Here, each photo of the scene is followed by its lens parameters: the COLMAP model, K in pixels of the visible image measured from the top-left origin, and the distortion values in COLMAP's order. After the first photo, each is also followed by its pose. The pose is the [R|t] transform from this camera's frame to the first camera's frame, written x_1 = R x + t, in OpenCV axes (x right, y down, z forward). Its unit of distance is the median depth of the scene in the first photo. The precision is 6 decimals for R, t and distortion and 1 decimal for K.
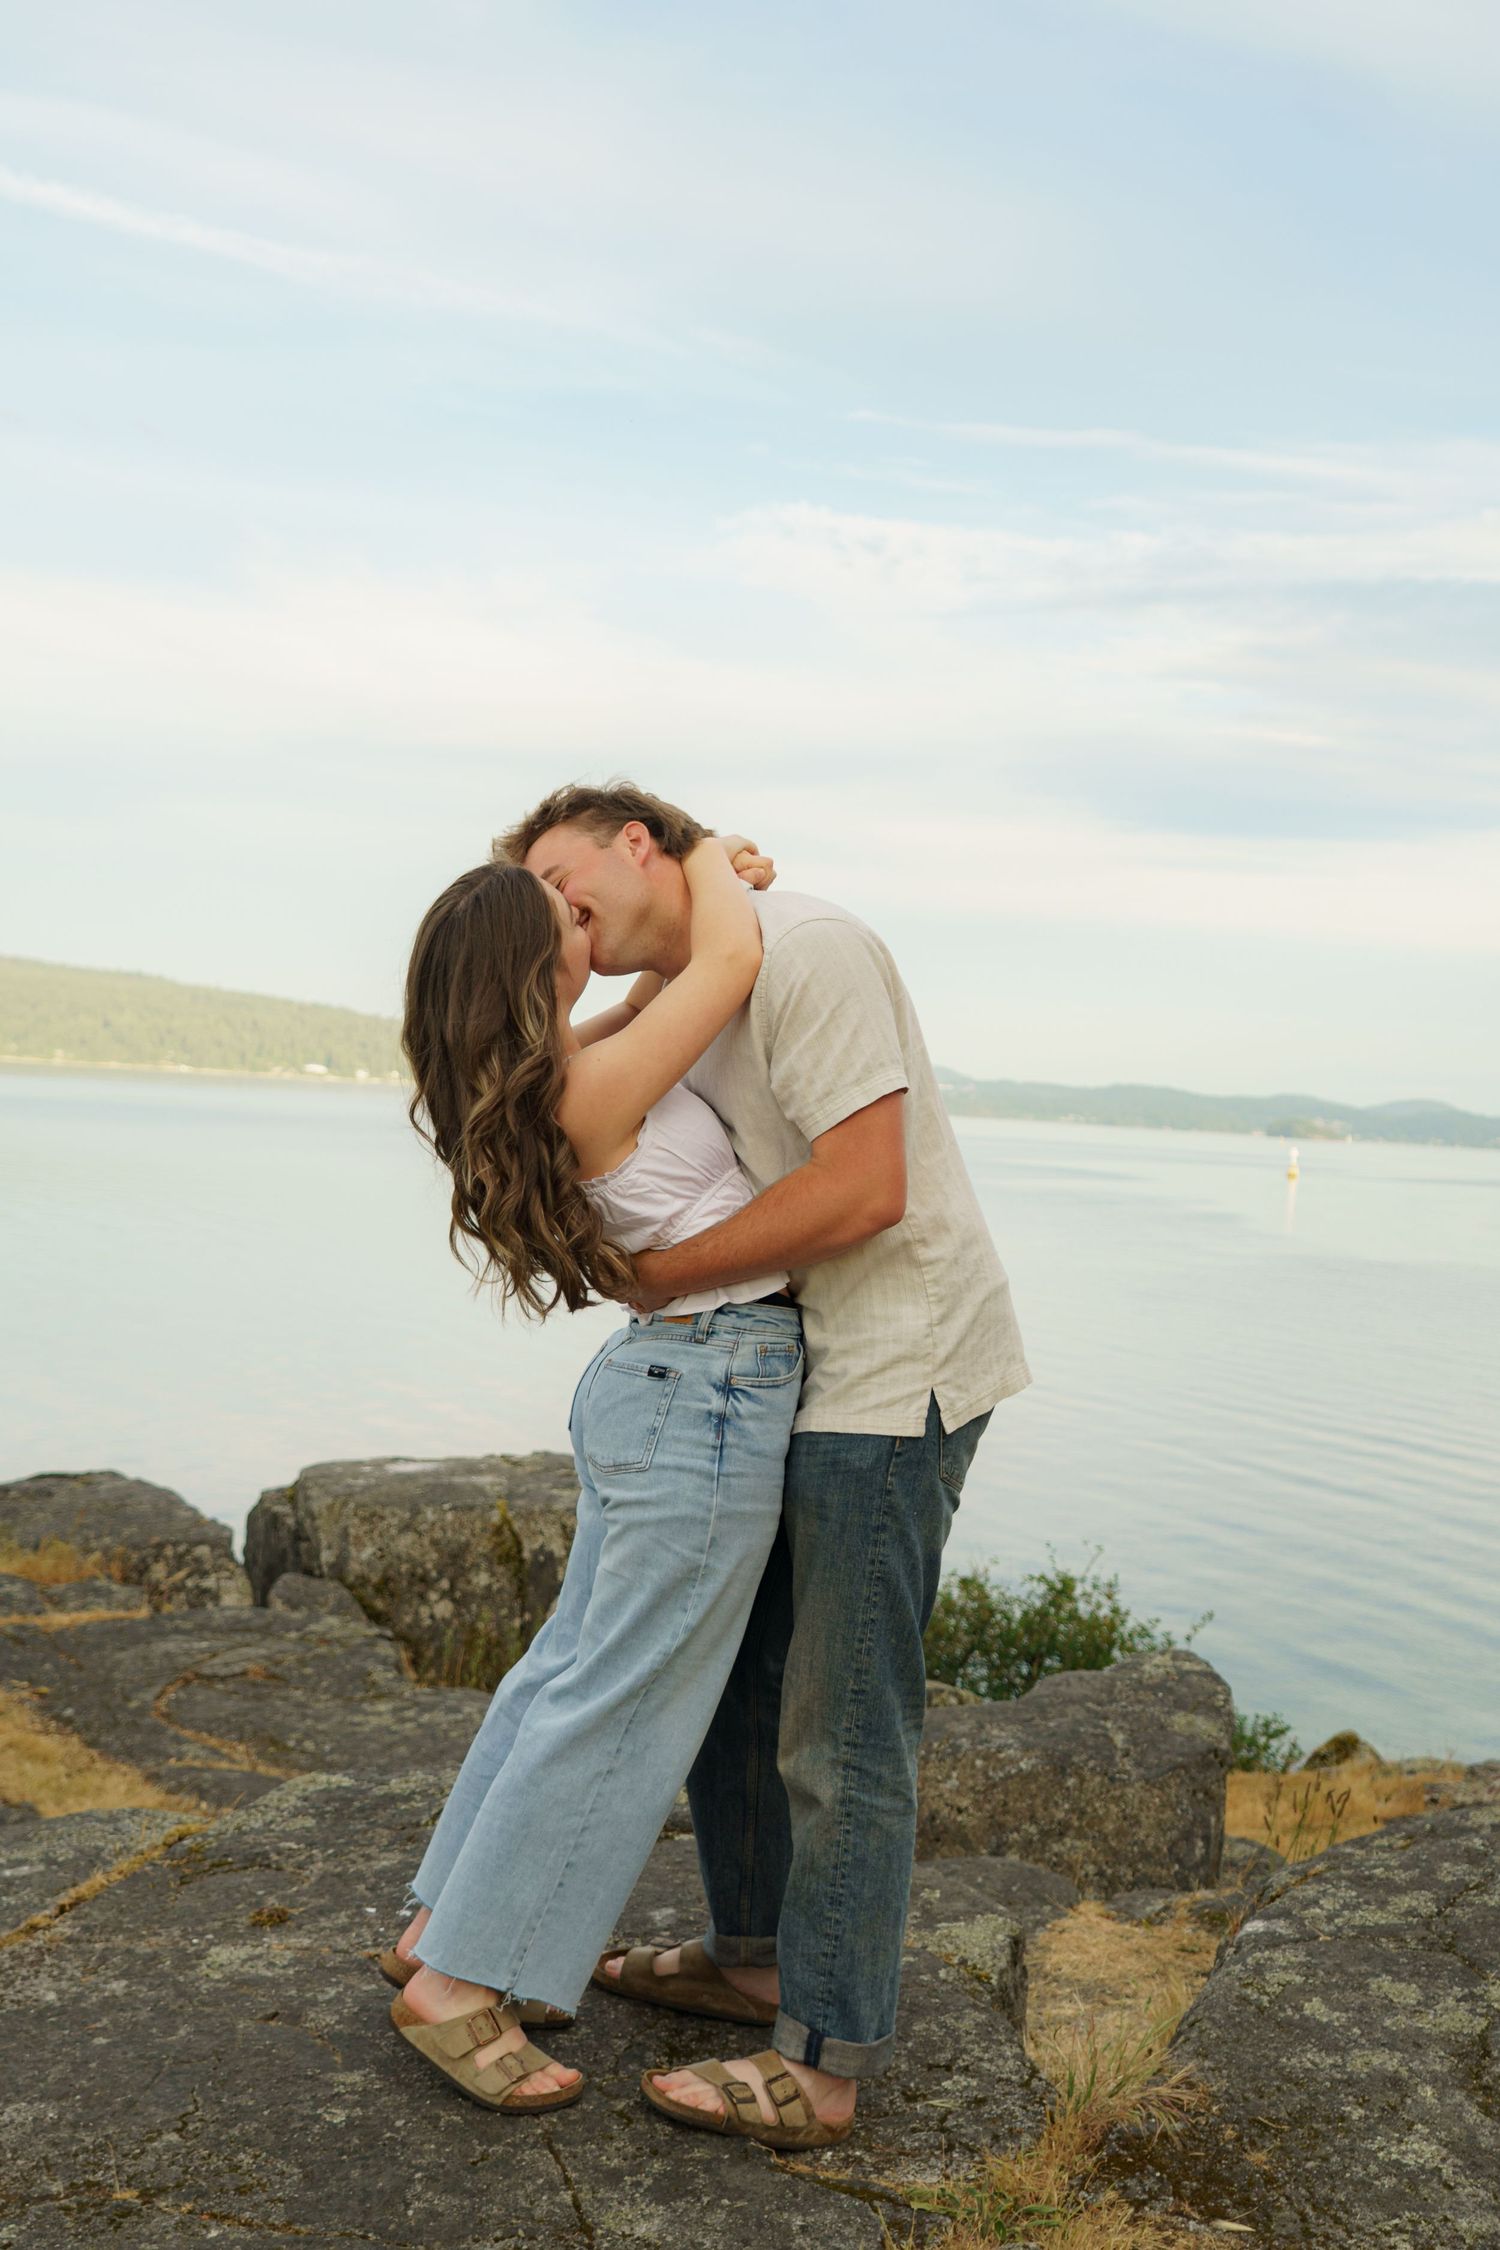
lens RADIAL K [[2805.3, 0, 754.8], [0, 2805.3, 1121.4], [0, 0, 1]] dist [-0.000071, 0.000000]
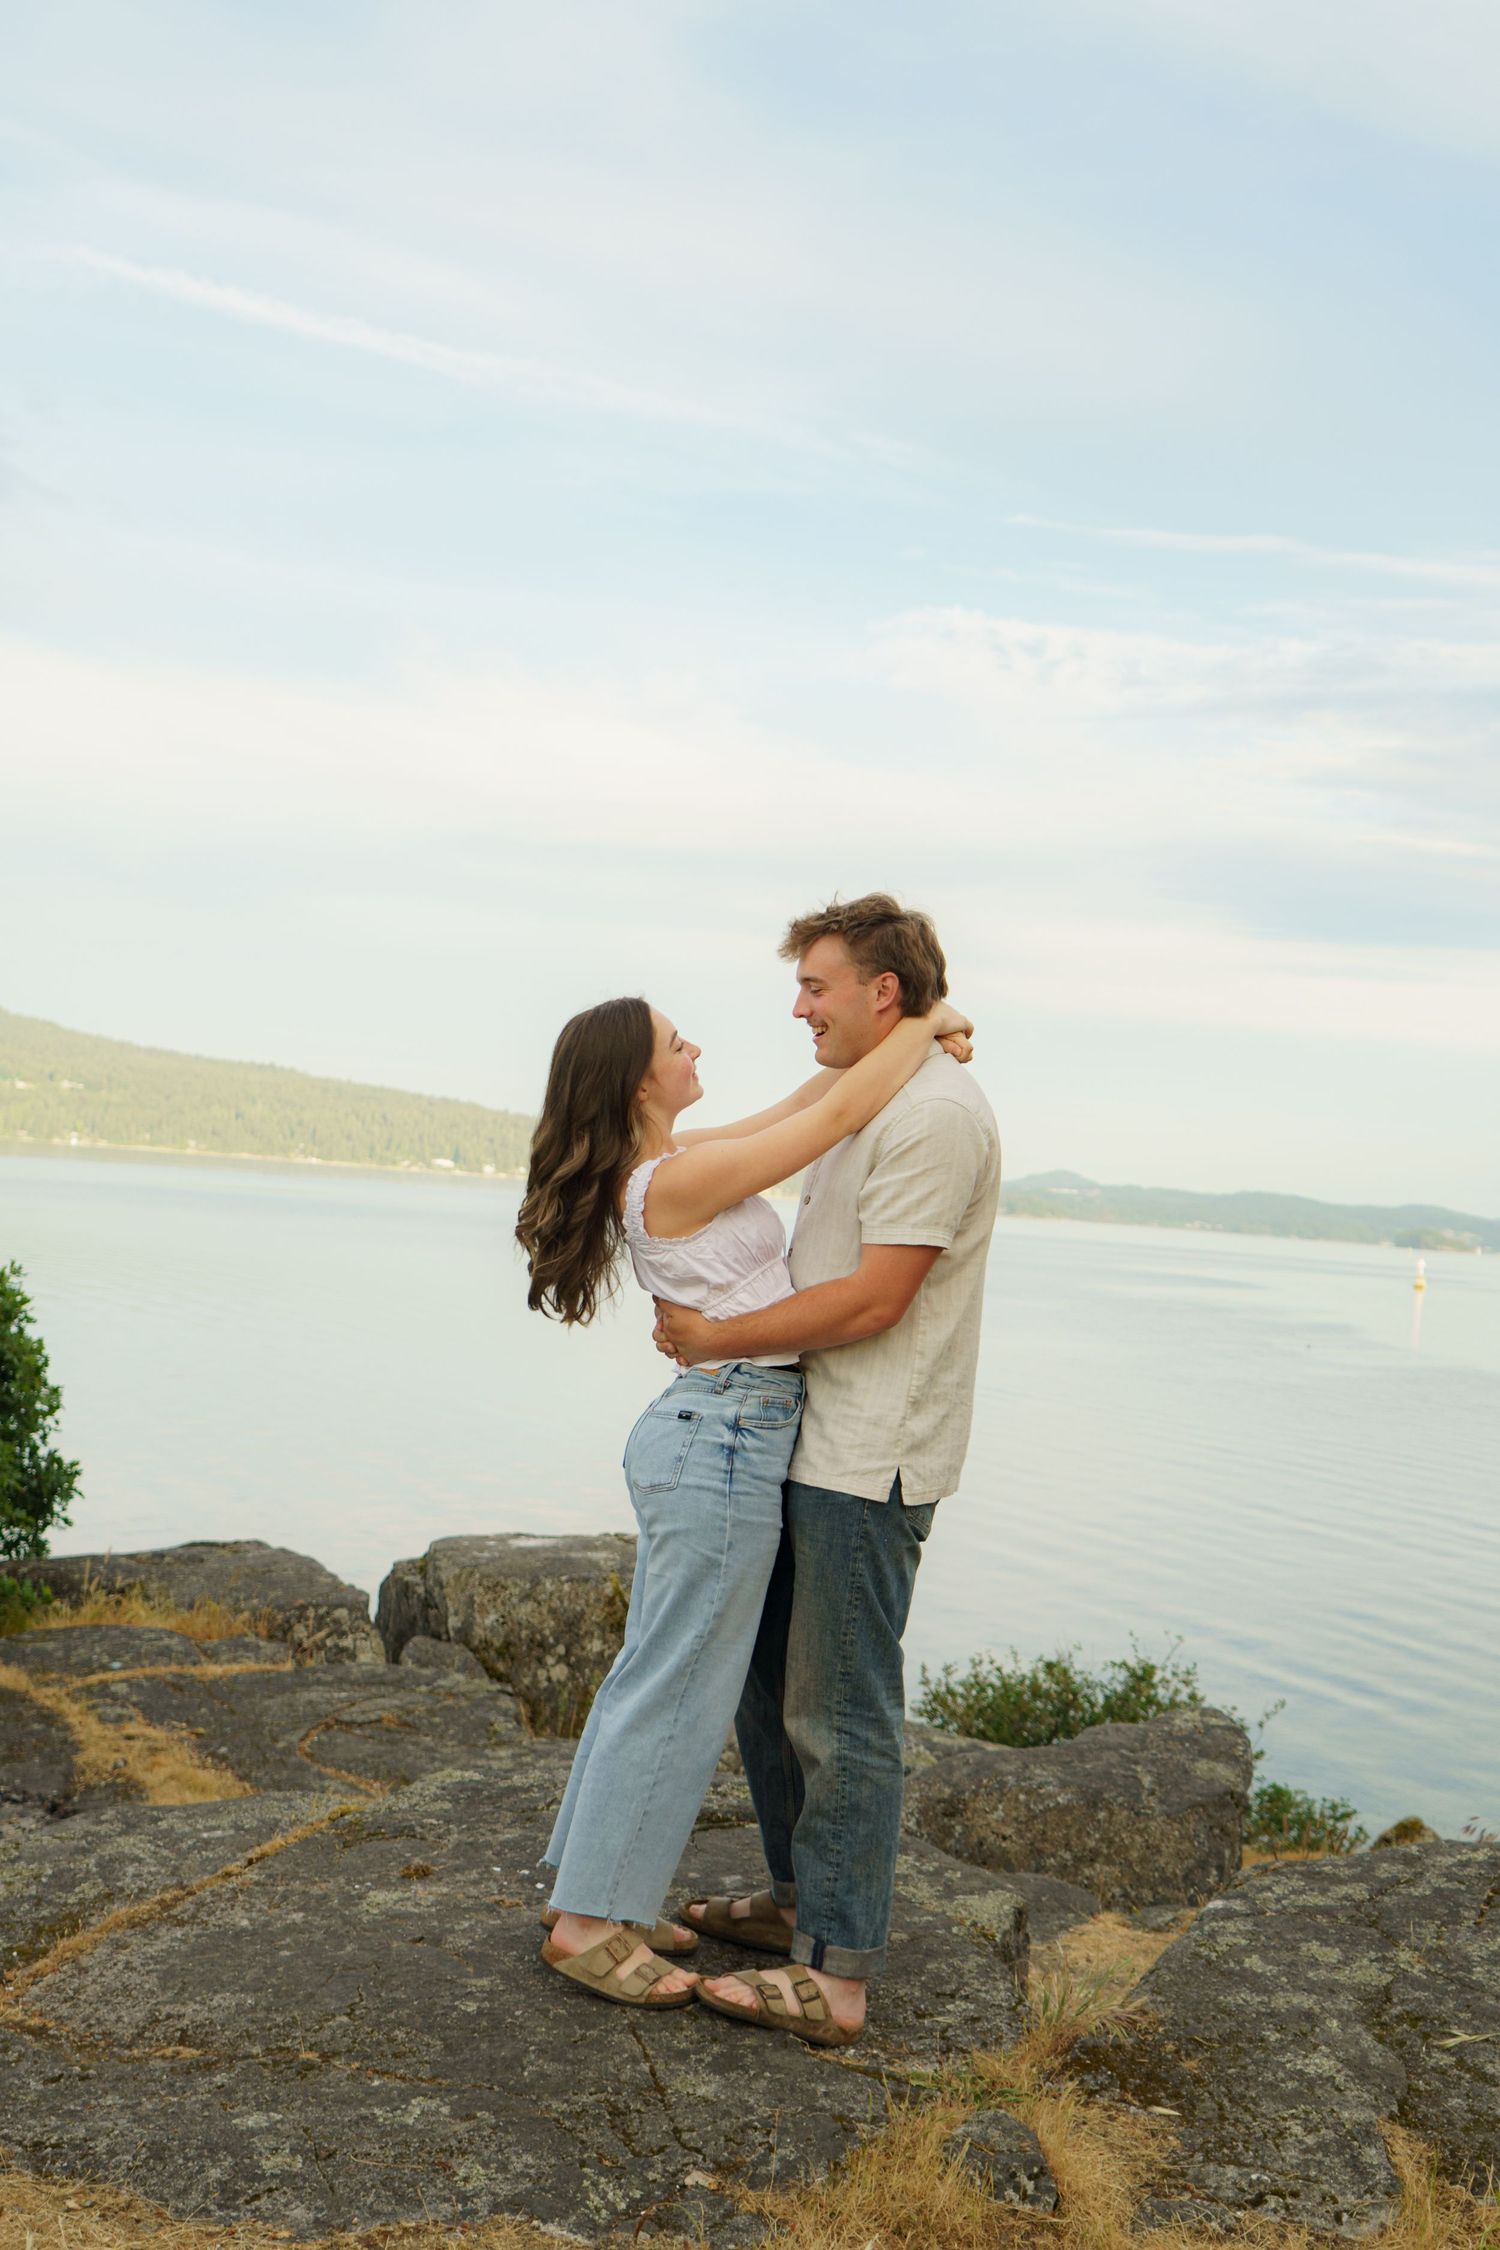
lens RADIAL K [[2805.3, 0, 743.1], [0, 2805.3, 1128.6], [0, 0, 1]] dist [-0.000071, 0.000000]
pose [[0.998686, 0.015350, -0.048888, 0.020258], [-0.016958, 0.999323, -0.032649, -0.005481], [0.048354, 0.033435, 0.998271, -0.179397]]
